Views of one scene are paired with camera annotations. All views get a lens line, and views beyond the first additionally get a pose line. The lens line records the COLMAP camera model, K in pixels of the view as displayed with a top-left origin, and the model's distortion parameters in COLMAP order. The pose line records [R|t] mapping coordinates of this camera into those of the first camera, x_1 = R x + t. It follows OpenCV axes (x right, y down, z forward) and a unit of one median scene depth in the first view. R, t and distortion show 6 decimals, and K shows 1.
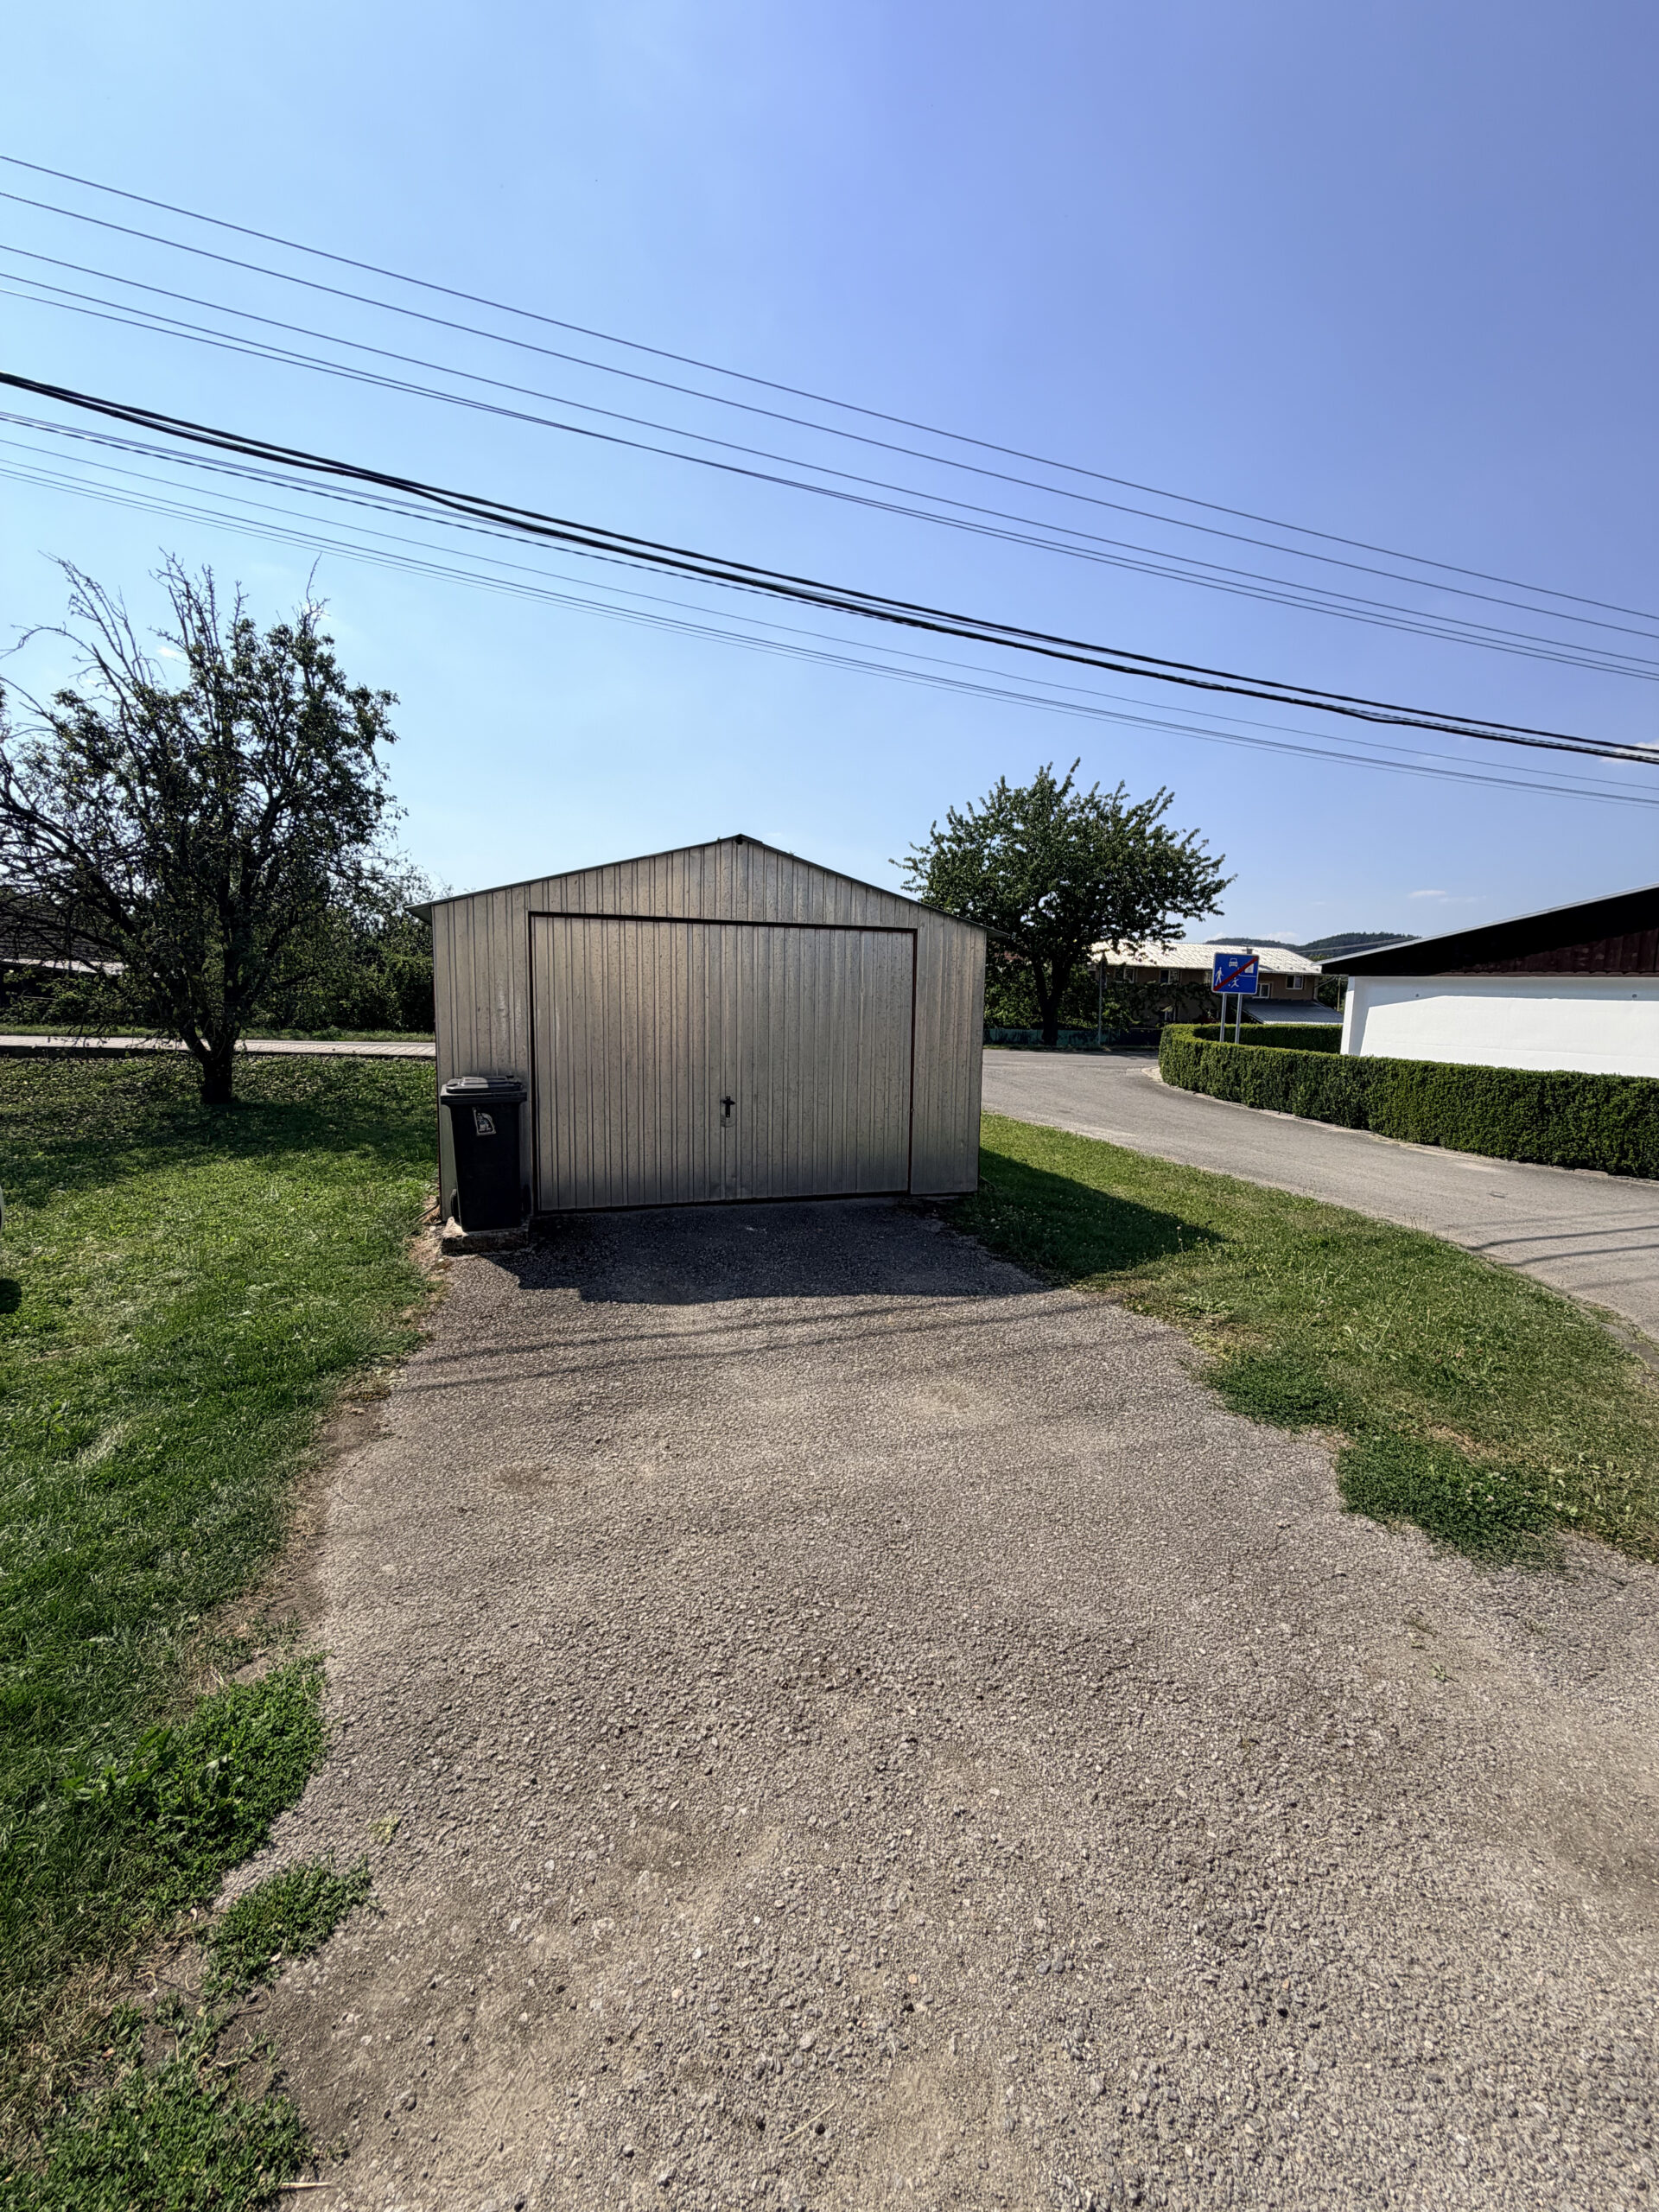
lens RADIAL K [[884.9, 0, 828.5], [0, 884.9, 1094.5], [0, 0, 1]] dist [0.000087, 0.000287]
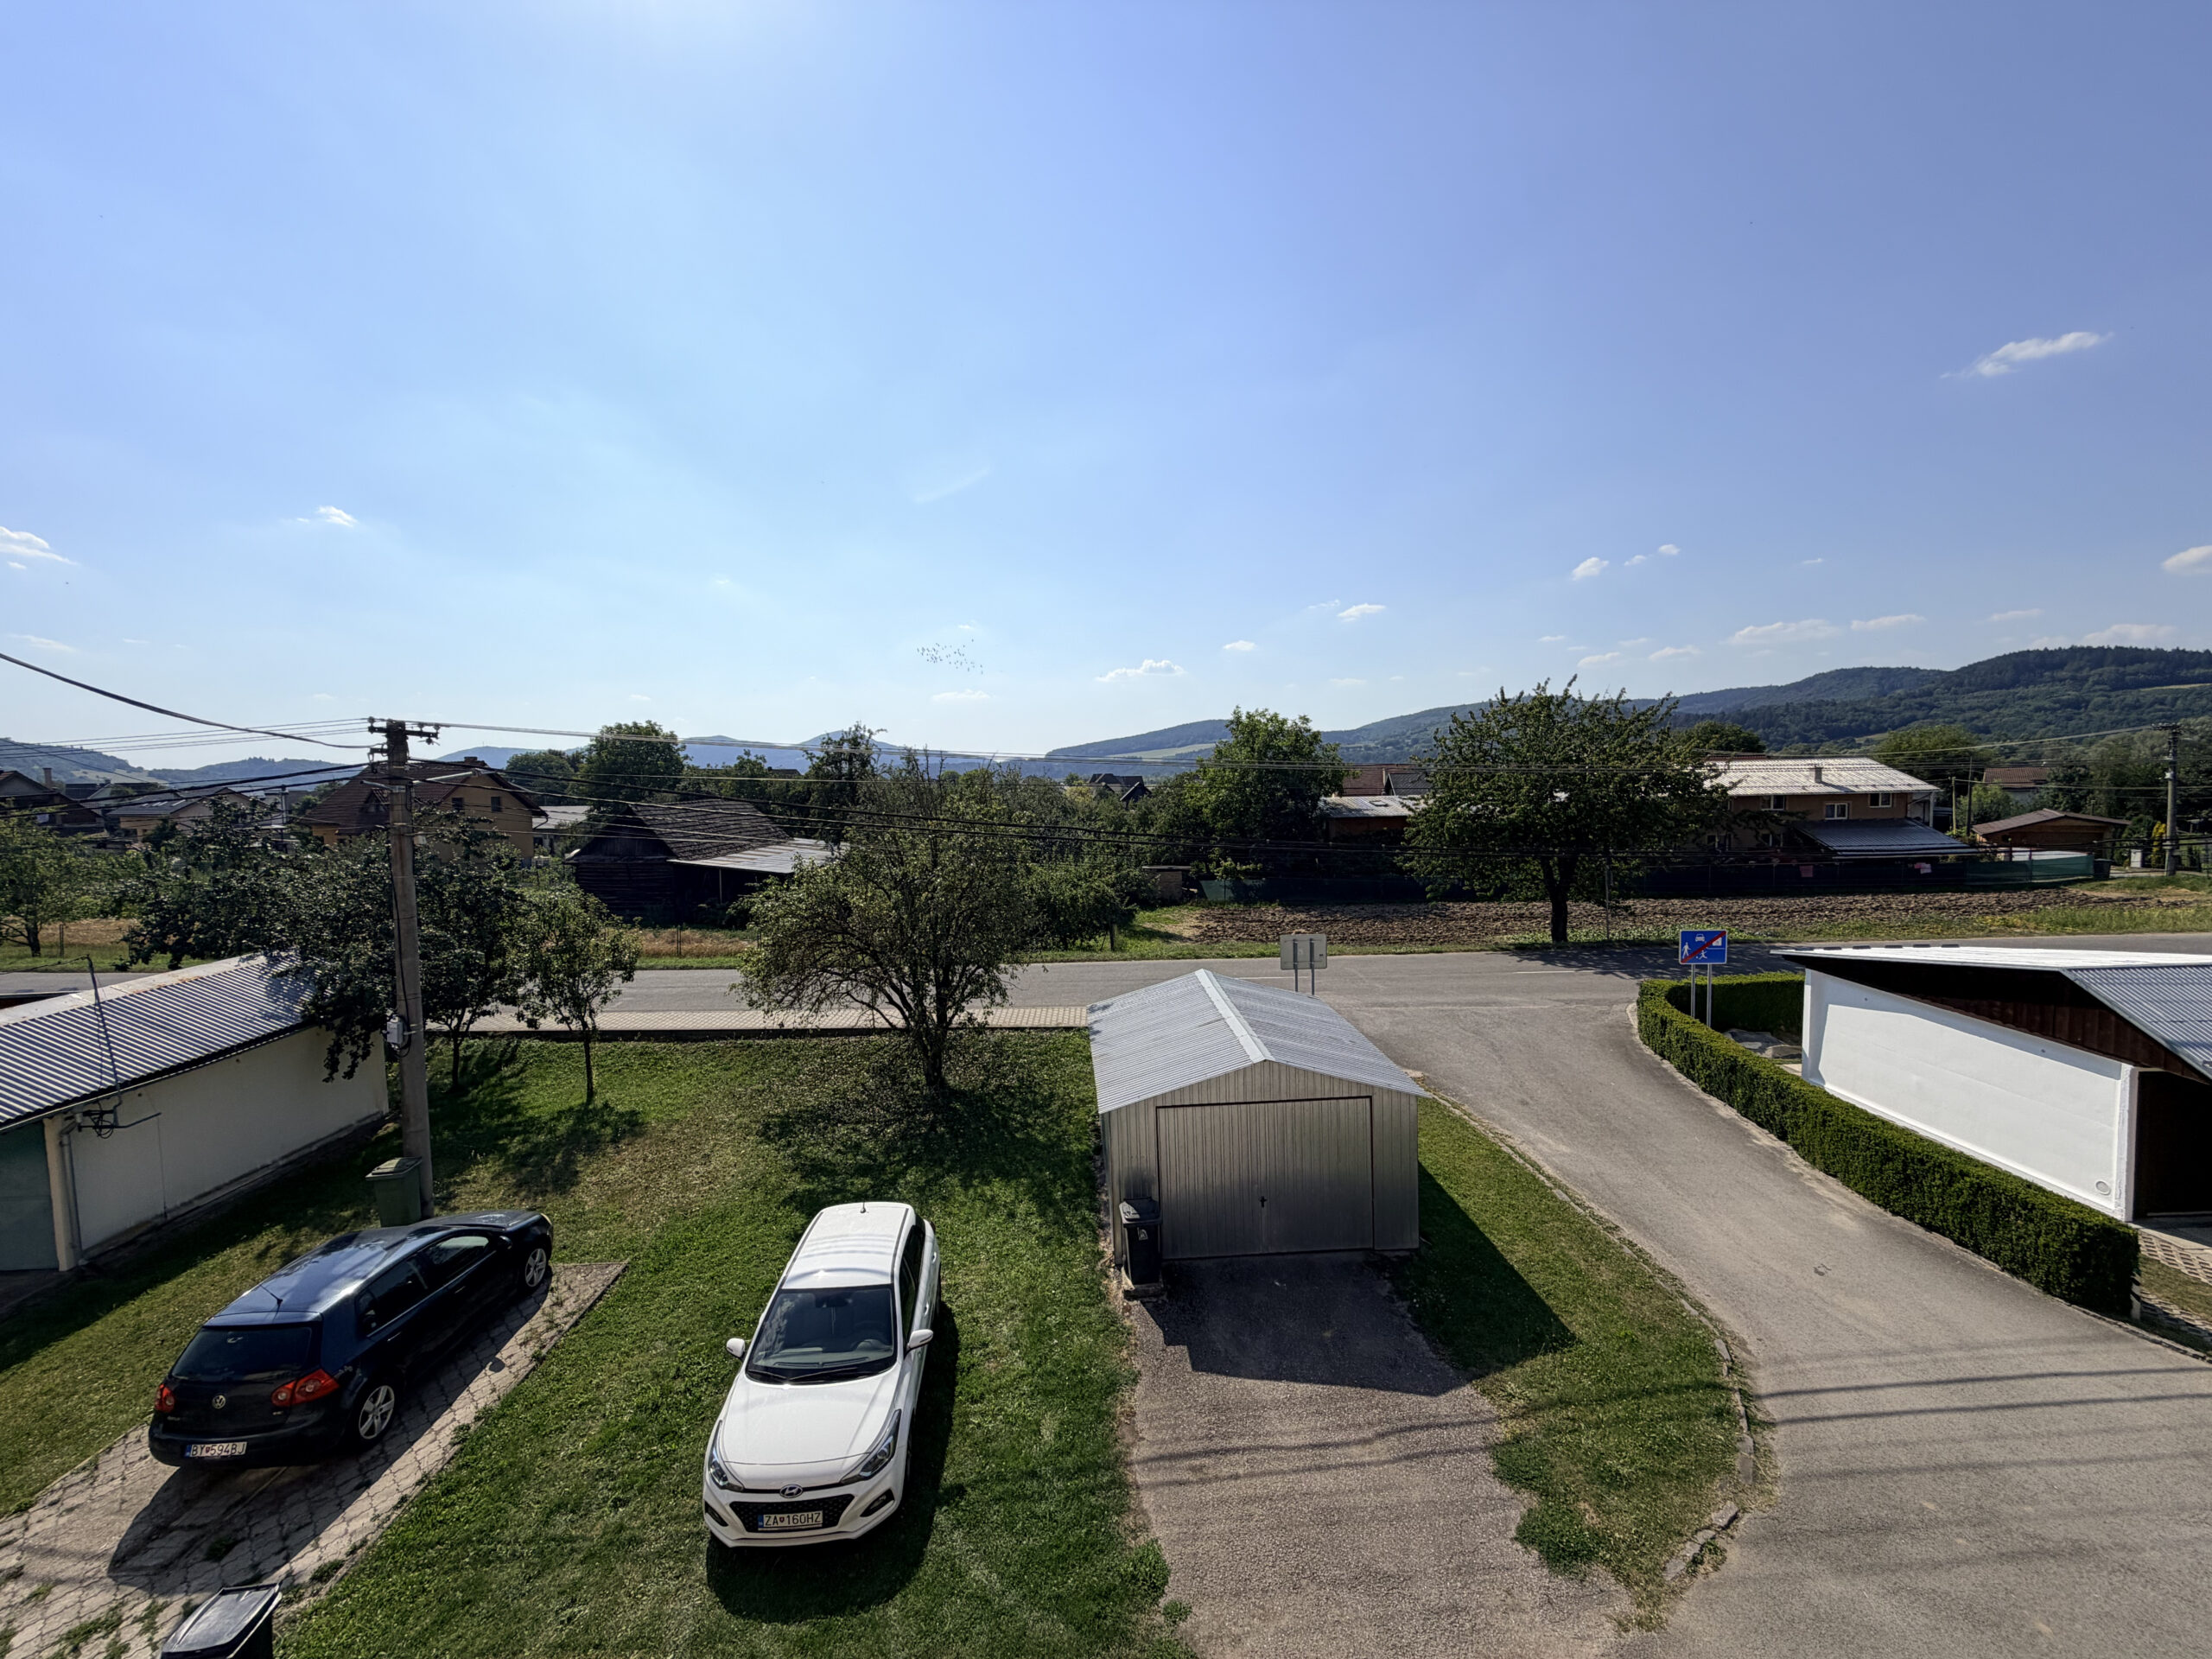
lens RADIAL K [[884.9, 0, 1106.6], [0, 884.9, 839.3], [0, 0, 1]] dist [0.000087, 0.000287]
pose [[0.962644, -0.025843, -0.269534, 0.109242], [0.016464, 0.999180, -0.036998, -0.865722], [0.270269, 0.031178, 0.962280, -1.084591]]
